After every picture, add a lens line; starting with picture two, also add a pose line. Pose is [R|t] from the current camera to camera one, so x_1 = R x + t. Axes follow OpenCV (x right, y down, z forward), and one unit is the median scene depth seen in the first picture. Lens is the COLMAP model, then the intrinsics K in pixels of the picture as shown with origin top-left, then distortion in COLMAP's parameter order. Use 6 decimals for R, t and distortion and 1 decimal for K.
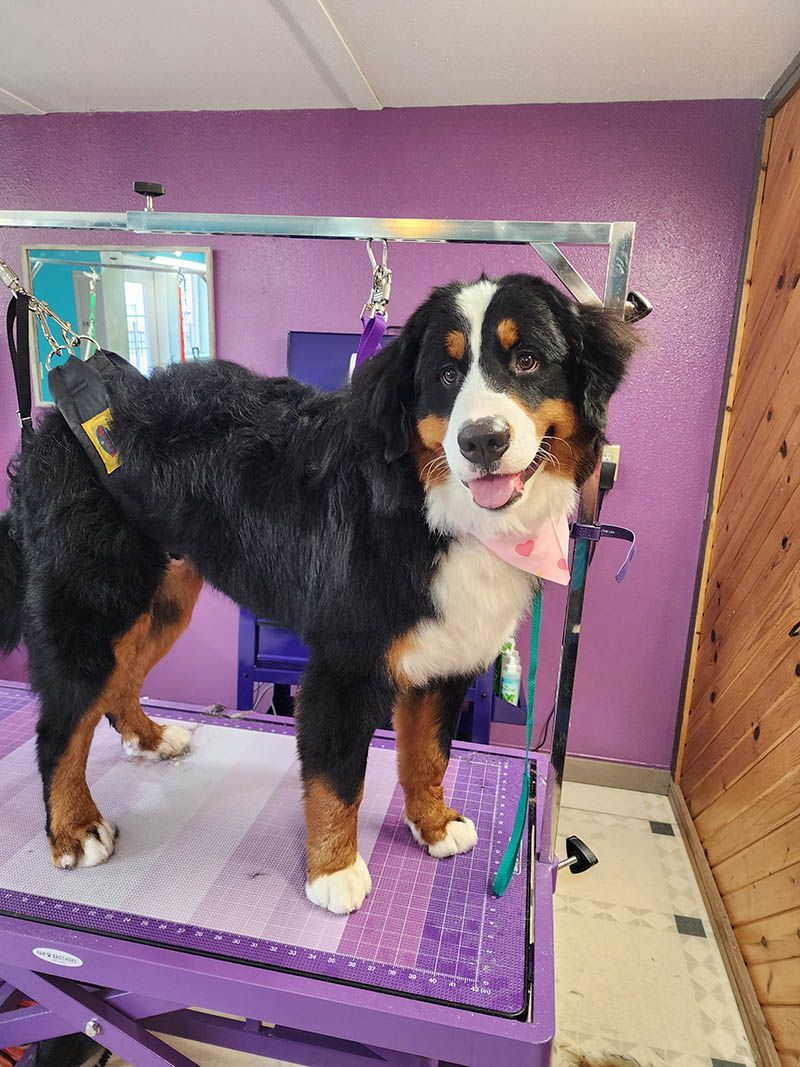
lens RADIAL K [[745.3, 0, 381.5], [0, 745.3, 537.2], [0, 0, 1]] dist [0.050883, -0.048221]
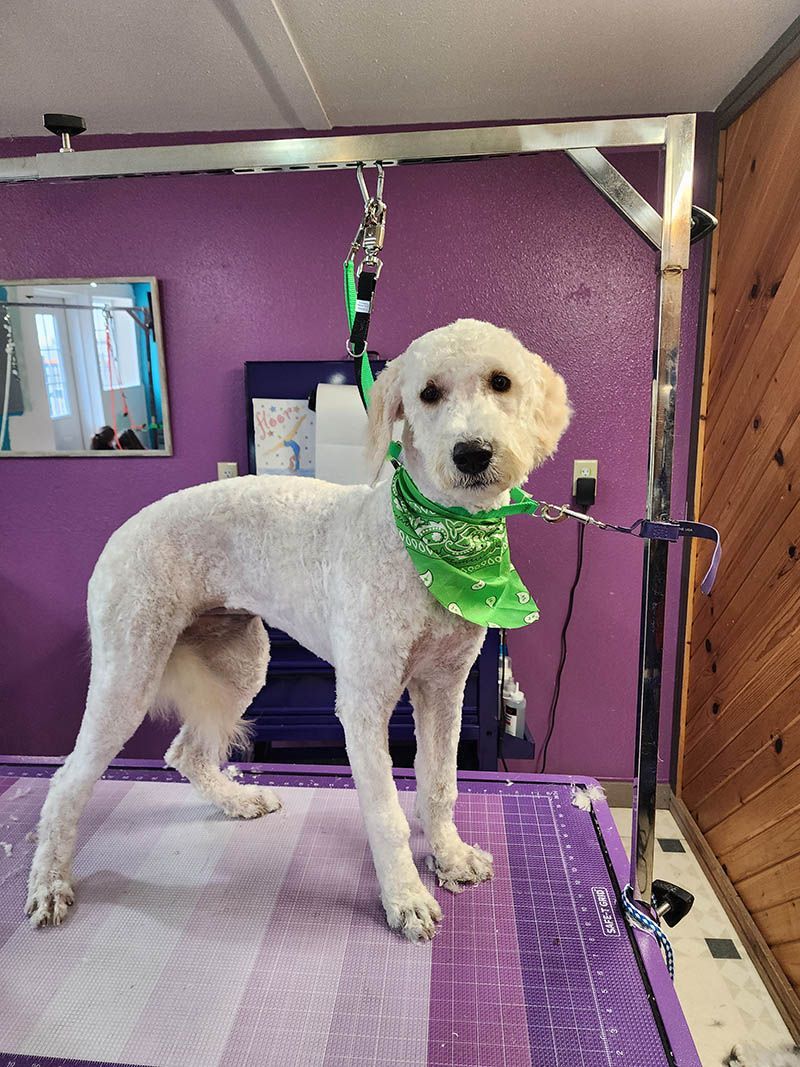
lens RADIAL K [[745.3, 0, 384.7], [0, 745.3, 535.6], [0, 0, 1]] dist [0.050883, -0.048221]
pose [[0.991595, -0.074572, 0.105724, -0.084067], [0.076979, 0.996854, -0.018861, -0.030542], [-0.103985, 0.026841, 0.994217, 0.058706]]
